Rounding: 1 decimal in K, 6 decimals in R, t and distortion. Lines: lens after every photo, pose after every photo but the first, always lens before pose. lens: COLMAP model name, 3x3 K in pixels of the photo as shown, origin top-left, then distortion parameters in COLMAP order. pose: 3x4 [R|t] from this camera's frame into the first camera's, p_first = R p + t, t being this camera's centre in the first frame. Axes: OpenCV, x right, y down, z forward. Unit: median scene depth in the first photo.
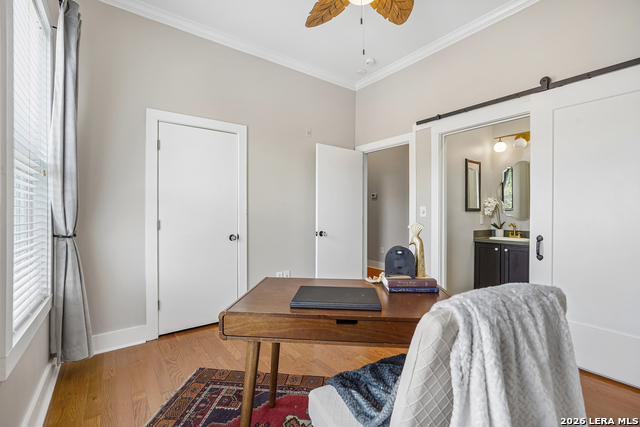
lens RADIAL K [[283.4, 0, 317.9], [0, 283.4, 211.0], [0, 0, 1]] dist [-0.003692, 0.000160]
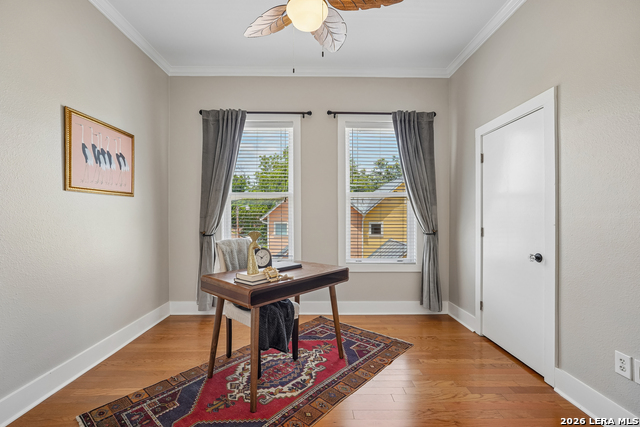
lens RADIAL K [[283.4, 0, 318.3], [0, 283.4, 213.8], [0, 0, 1]] dist [-0.003692, 0.000160]
pose [[-0.578541, -0.015523, -0.815506, 0.791272], [-0.005515, 0.999870, -0.015120, 0.000102], [0.815635, -0.004250, -0.578552, 1.289098]]
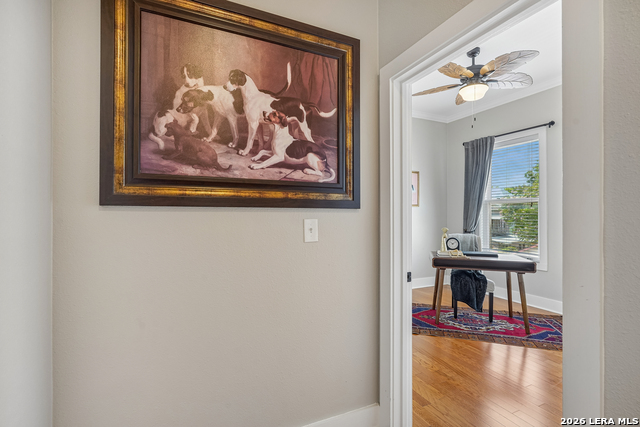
lens RADIAL K [[308.4, 0, 320.8], [0, 308.4, 214.9], [0, 0, 1]] dist [0.000331, 0.000024]
pose [[-0.981391, -0.017351, 0.191233, 0.601475], [-0.018414, 0.999823, -0.003782, -0.002267], [-0.191134, -0.007233, -0.981537, 2.082297]]
